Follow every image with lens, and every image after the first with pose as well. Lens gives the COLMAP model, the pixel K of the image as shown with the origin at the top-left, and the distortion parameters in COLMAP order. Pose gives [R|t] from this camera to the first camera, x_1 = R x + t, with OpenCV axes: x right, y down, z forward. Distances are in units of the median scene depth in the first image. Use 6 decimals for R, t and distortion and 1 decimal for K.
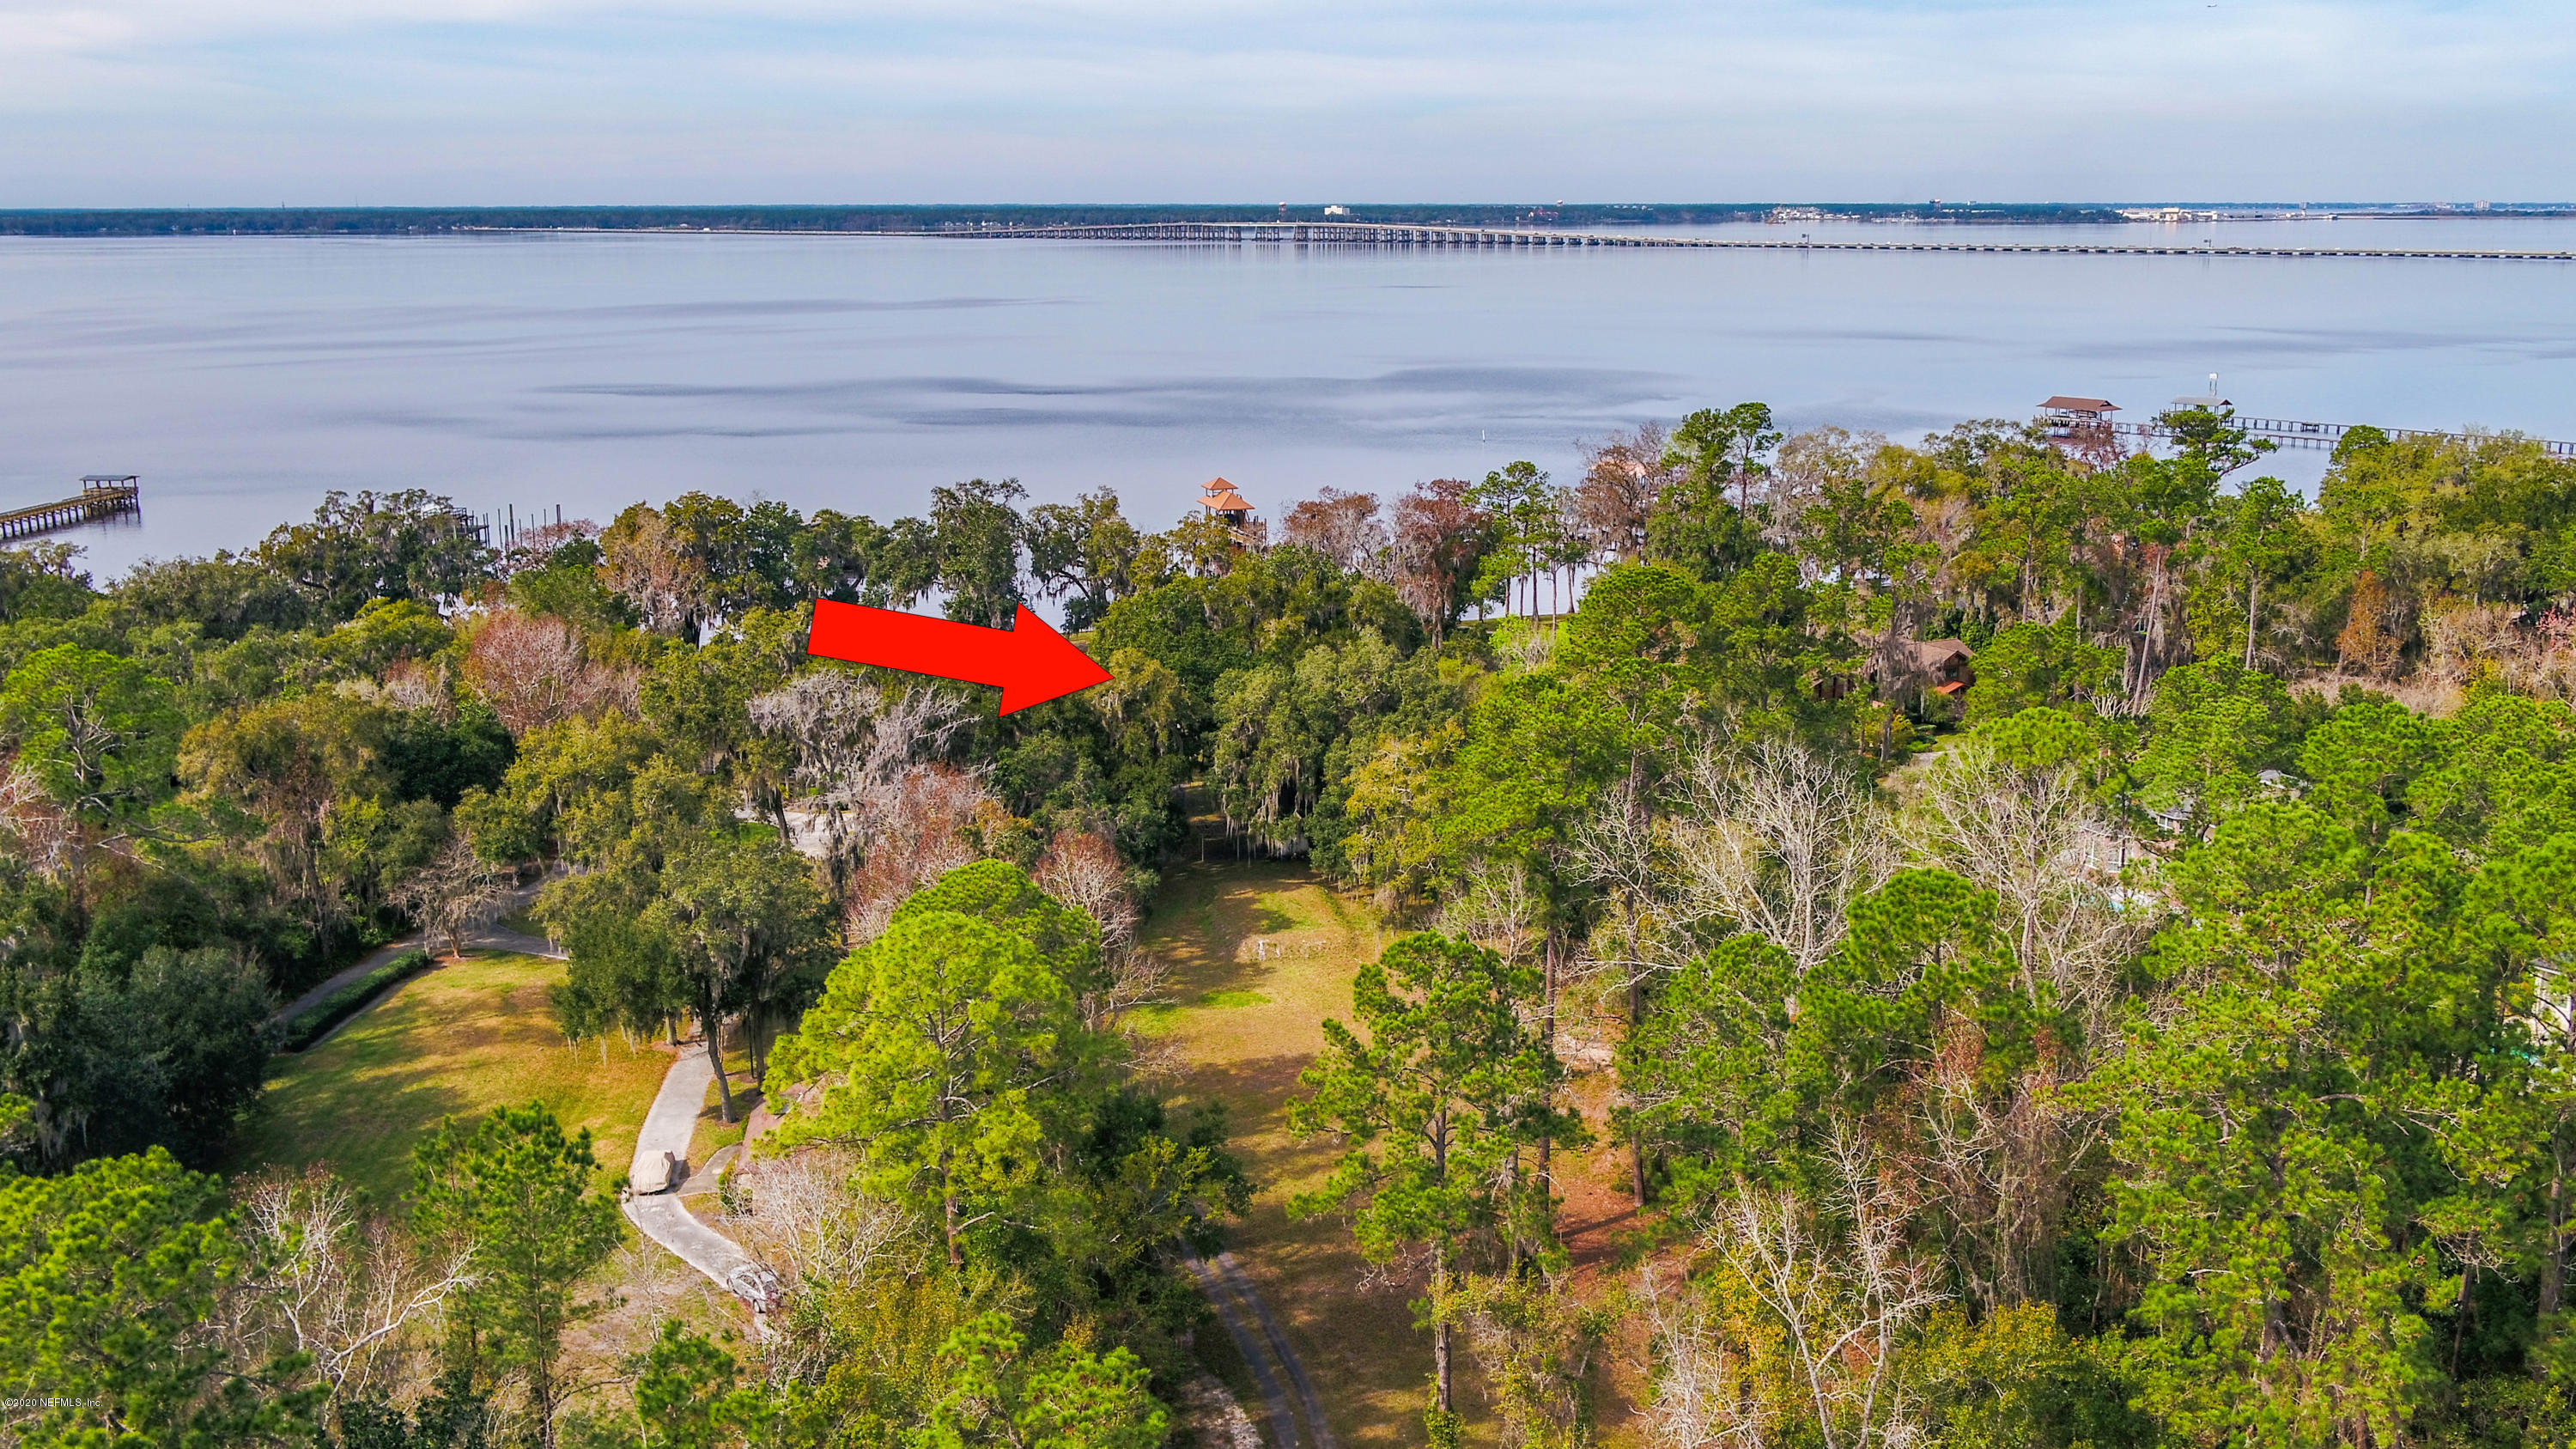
lens RADIAL K [[2269.5, 0, 1288.0], [0, 2269.5, 724.5], [0, 0, 1]] dist [-0.000747, -0.000029]
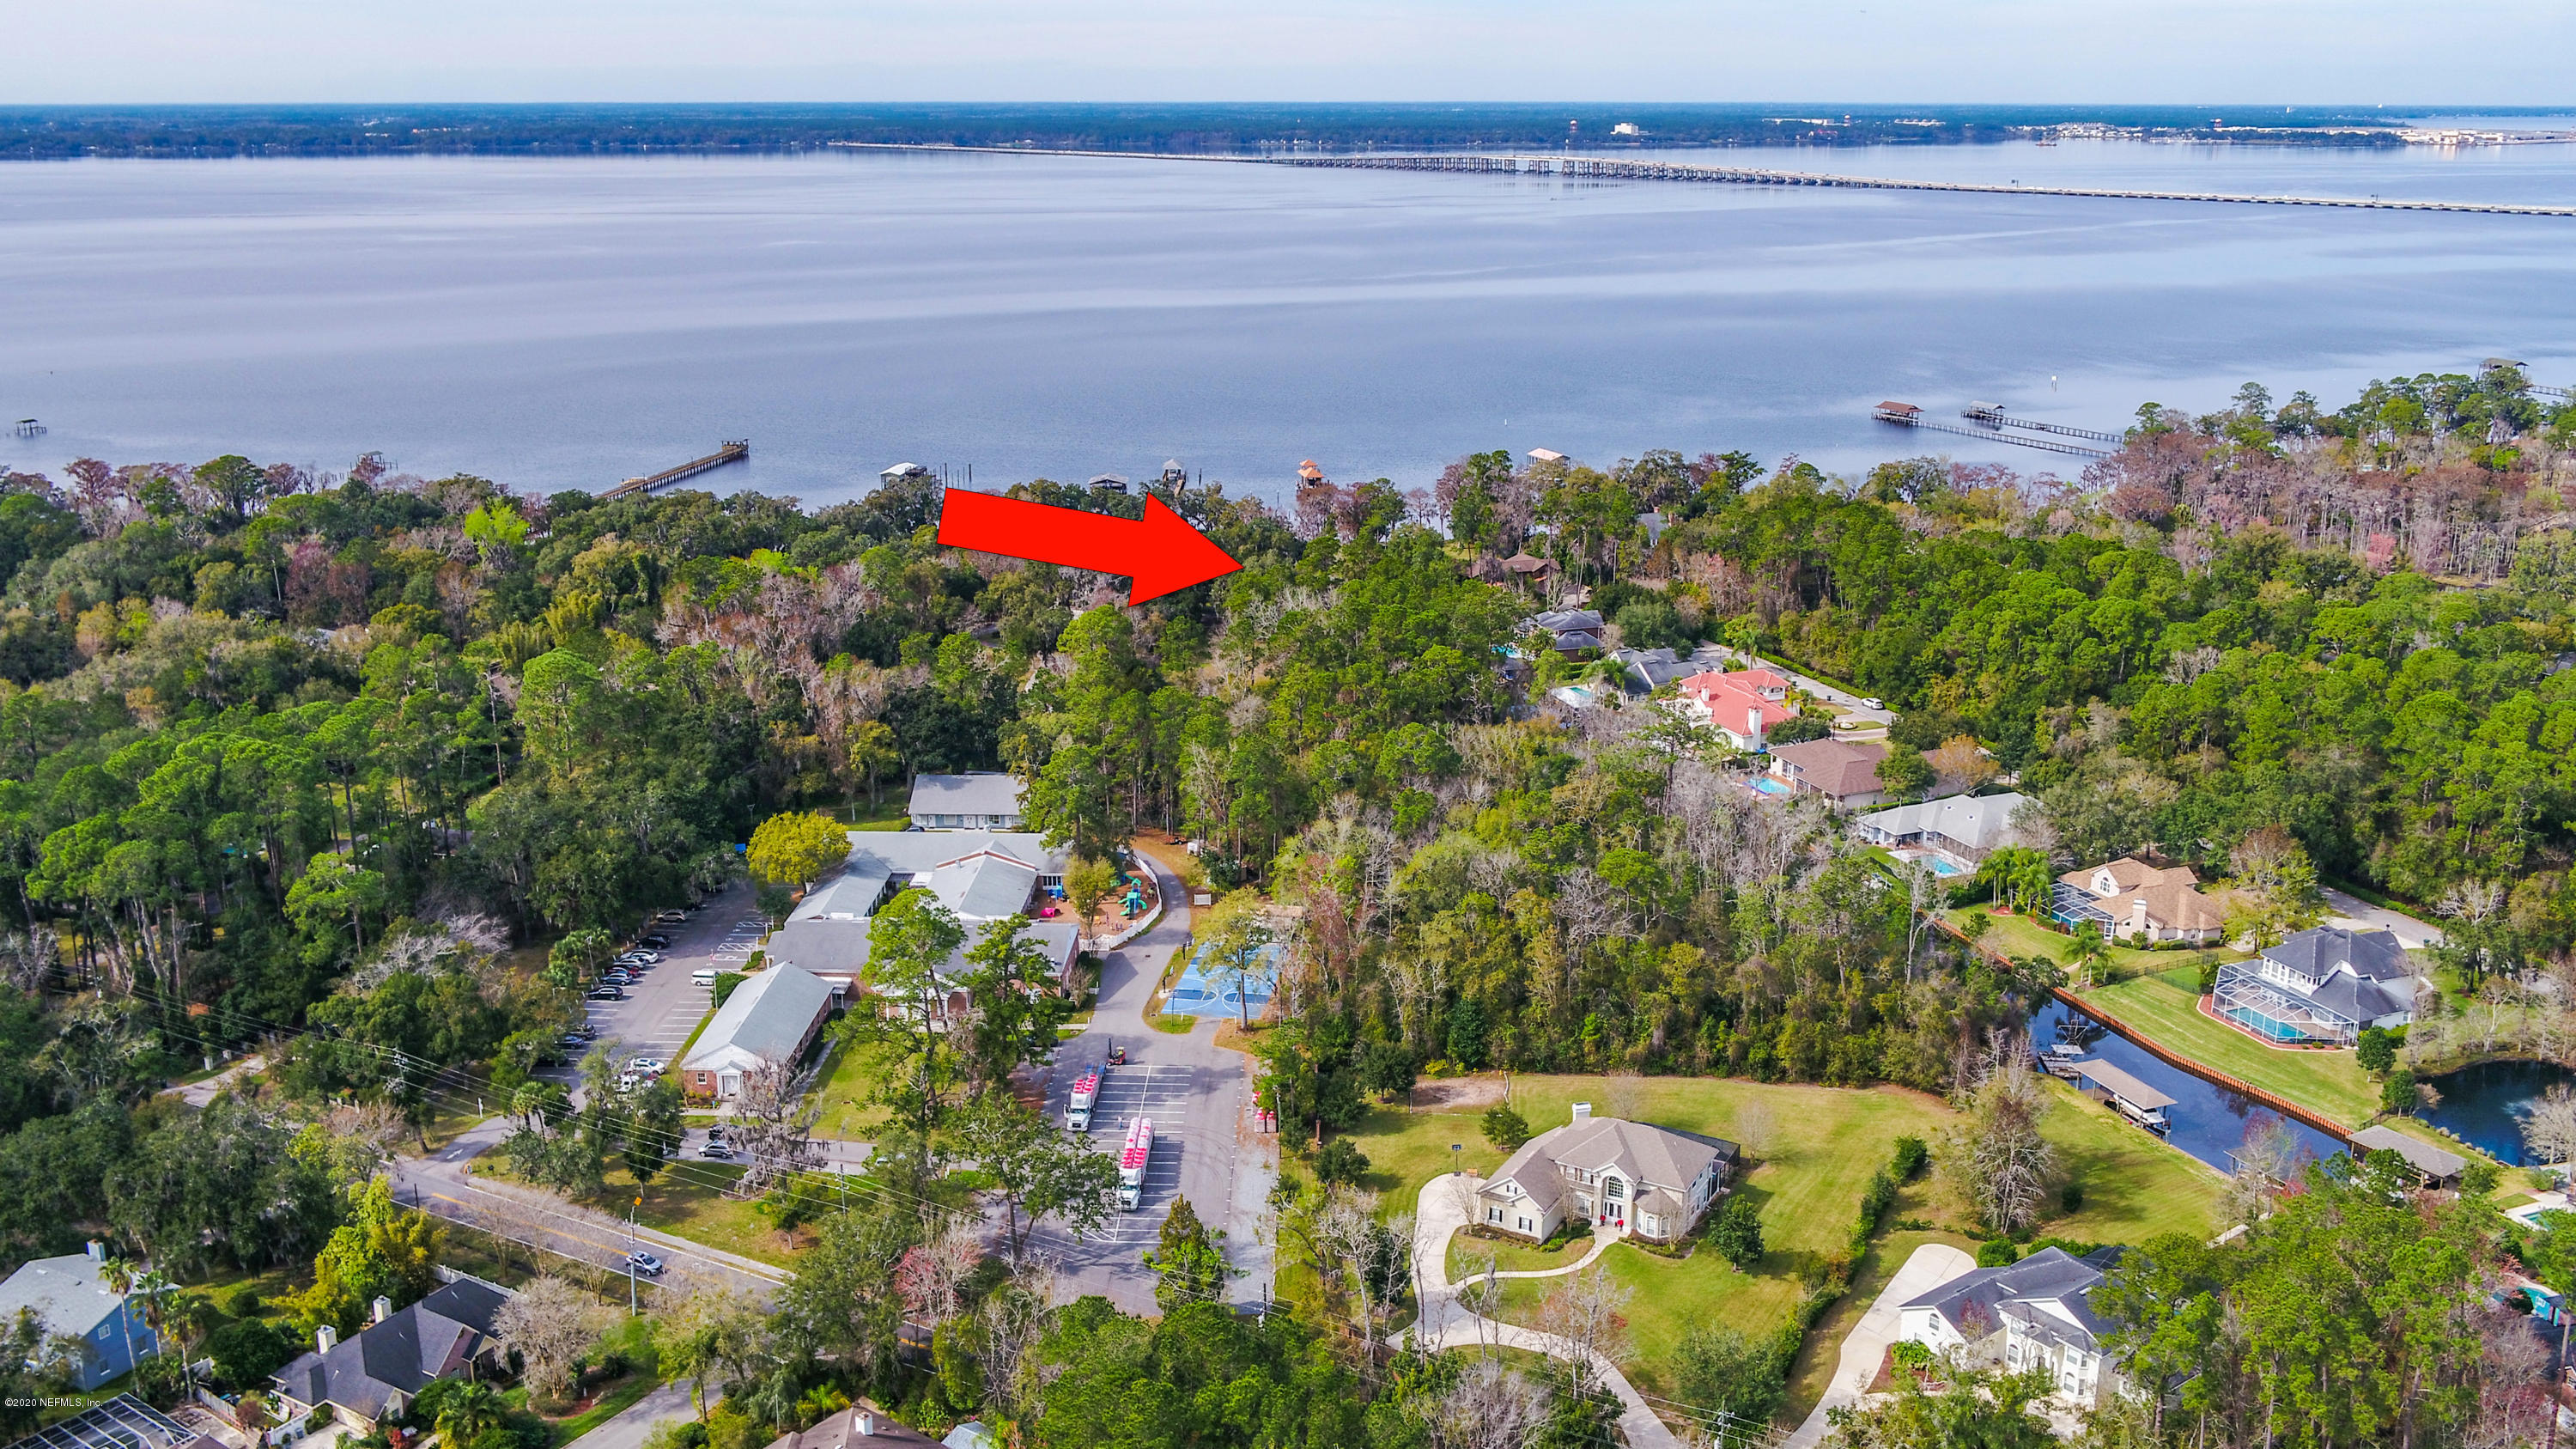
lens RADIAL K [[2213.7, 0, 1297.3], [0, 2213.7, 728.1], [0, 0, 1]] dist [0.000200, -0.003258]
pose [[0.990602, 0.040041, -0.130781, 0.477822], [-0.032883, 0.997864, 0.056444, 0.025014], [0.132762, -0.051614, 0.989803, -1.916176]]
